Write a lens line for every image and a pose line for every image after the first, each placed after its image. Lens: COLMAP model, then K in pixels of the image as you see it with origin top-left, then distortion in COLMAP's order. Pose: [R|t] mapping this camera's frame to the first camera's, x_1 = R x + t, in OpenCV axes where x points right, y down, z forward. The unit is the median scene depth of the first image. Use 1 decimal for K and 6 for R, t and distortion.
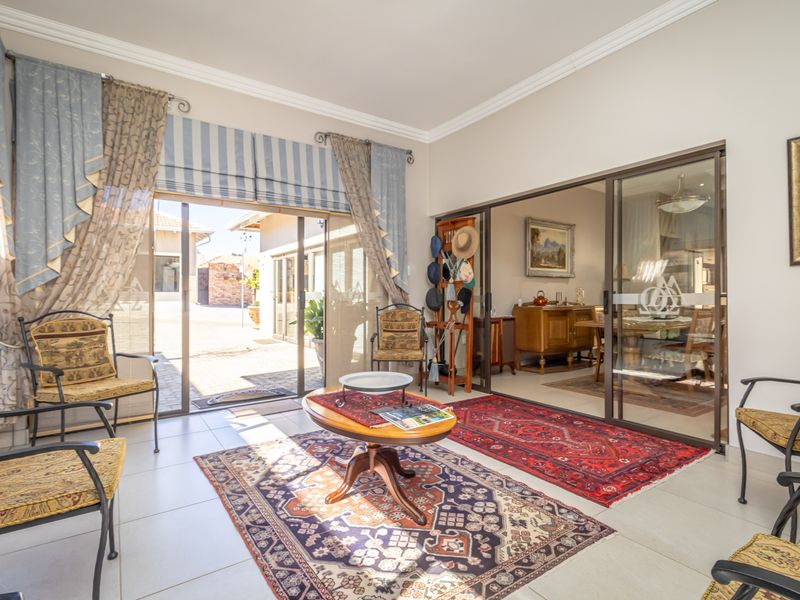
lens RADIAL K [[412.3, 0, 402.0], [0, 412.3, 301.8], [0, 0, 1]] dist [0.006078, 0.000935]
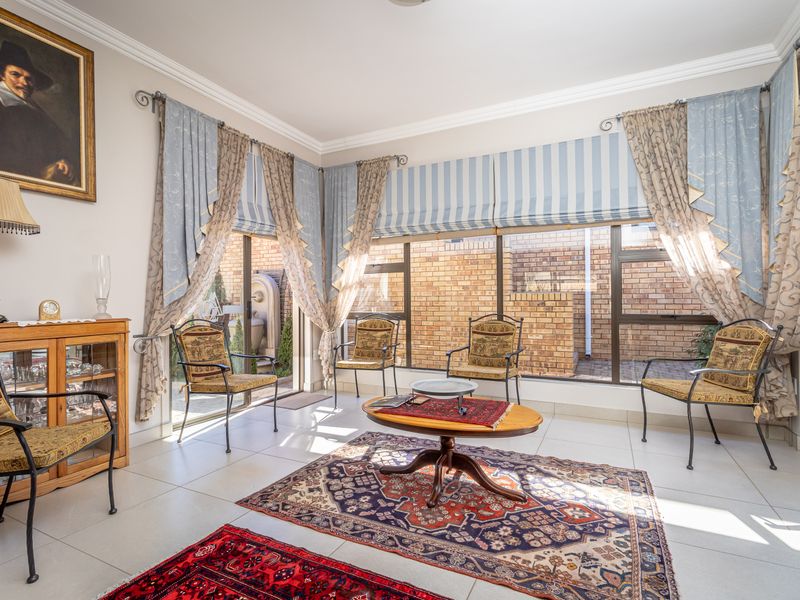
lens RADIAL K [[412.3, 0, 401.1], [0, 412.3, 301.1], [0, 0, 1]] dist [0.006078, 0.000935]
pose [[-0.880567, 0.008621, -0.473843, 0.577255], [0.003221, 0.999920, 0.012208, -0.046480], [0.473910, 0.009223, -0.880525, 2.005951]]
